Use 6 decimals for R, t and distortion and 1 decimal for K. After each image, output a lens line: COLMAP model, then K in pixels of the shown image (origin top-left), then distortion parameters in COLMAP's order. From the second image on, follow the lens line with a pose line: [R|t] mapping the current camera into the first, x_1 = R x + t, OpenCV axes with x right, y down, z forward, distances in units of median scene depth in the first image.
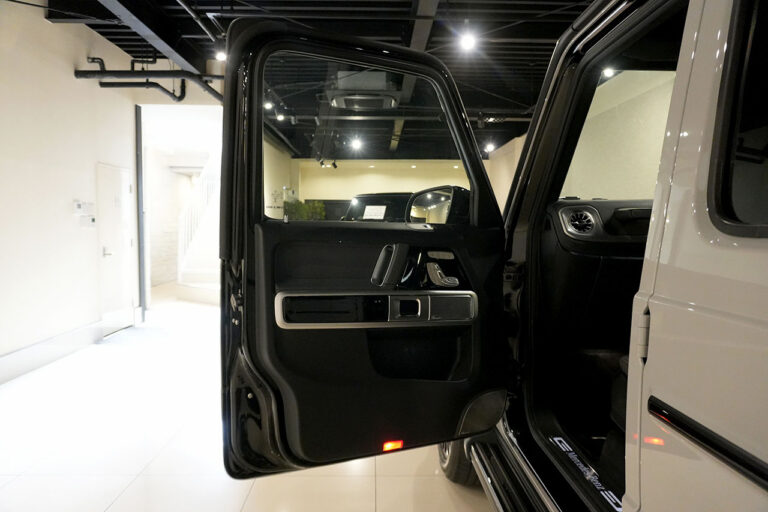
lens RADIAL K [[516.4, 0, 382.6], [0, 516.4, 256.2], [0, 0, 1]] dist [0.001744, -0.002825]
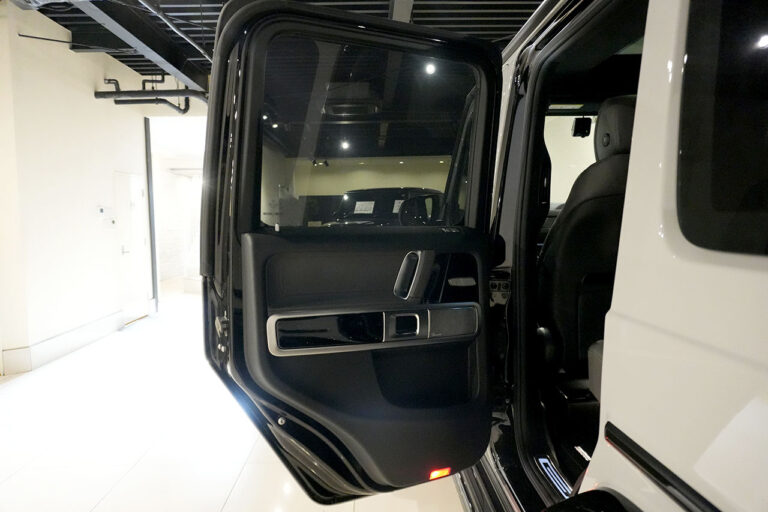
lens RADIAL K [[516.4, 0, 387.9], [0, 516.4, 253.9], [0, 0, 1]] dist [0.001744, -0.002825]
pose [[0.999511, -0.026090, 0.017236, 0.019991], [0.025906, 0.999606, 0.010810, 0.002710], [-0.017511, -0.010358, 0.999793, -0.128287]]
